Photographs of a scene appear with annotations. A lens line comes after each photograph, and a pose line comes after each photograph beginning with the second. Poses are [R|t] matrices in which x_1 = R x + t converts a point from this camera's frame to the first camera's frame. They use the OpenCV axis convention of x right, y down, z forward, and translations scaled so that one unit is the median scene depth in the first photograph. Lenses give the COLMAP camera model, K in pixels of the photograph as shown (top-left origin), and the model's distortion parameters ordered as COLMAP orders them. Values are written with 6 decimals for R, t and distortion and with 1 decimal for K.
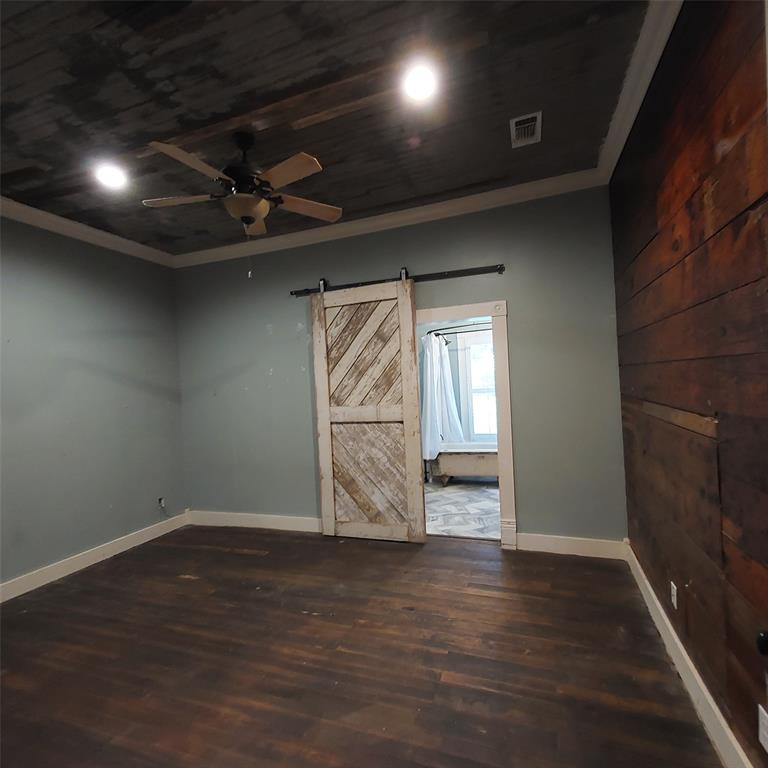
lens RADIAL K [[408.8, 0, 394.4], [0, 408.8, 388.2], [0, 0, 1]] dist [-0.000640, 0.001639]
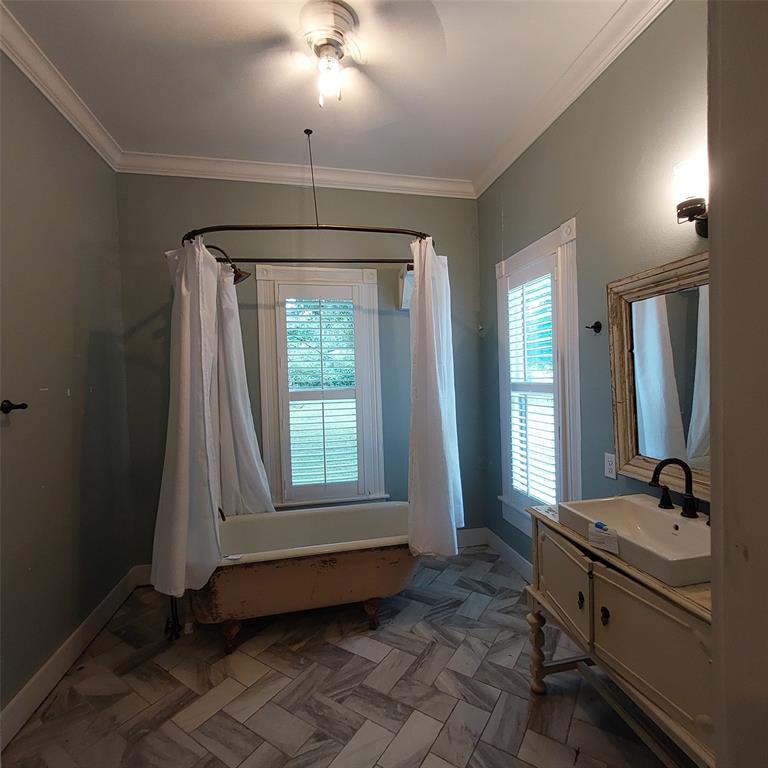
lens RADIAL K [[408.8, 0, 394.4], [0, 408.8, 388.2], [0, 0, 1]] dist [-0.000640, 0.001639]
pose [[0.852288, 0.012189, 0.522931, 0.052626], [-0.013298, 0.999910, -0.001632, -0.002342], [-0.522904, -0.005563, 0.852373, 0.602945]]
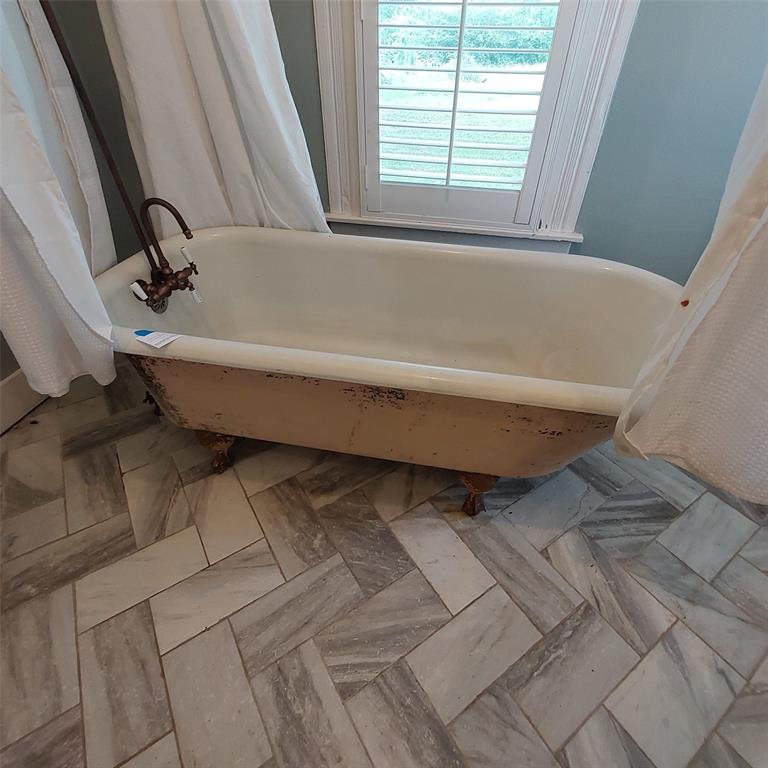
lens RADIAL K [[408.8, 0, 394.4], [0, 408.8, 388.2], [0, 0, 1]] dist [-0.000640, 0.001639]
pose [[0.988296, -0.040445, 0.147089, 0.184981], [-0.063536, 0.767468, 0.637931, 0.061291], [-0.138688, -0.639810, 0.755916, 0.848770]]
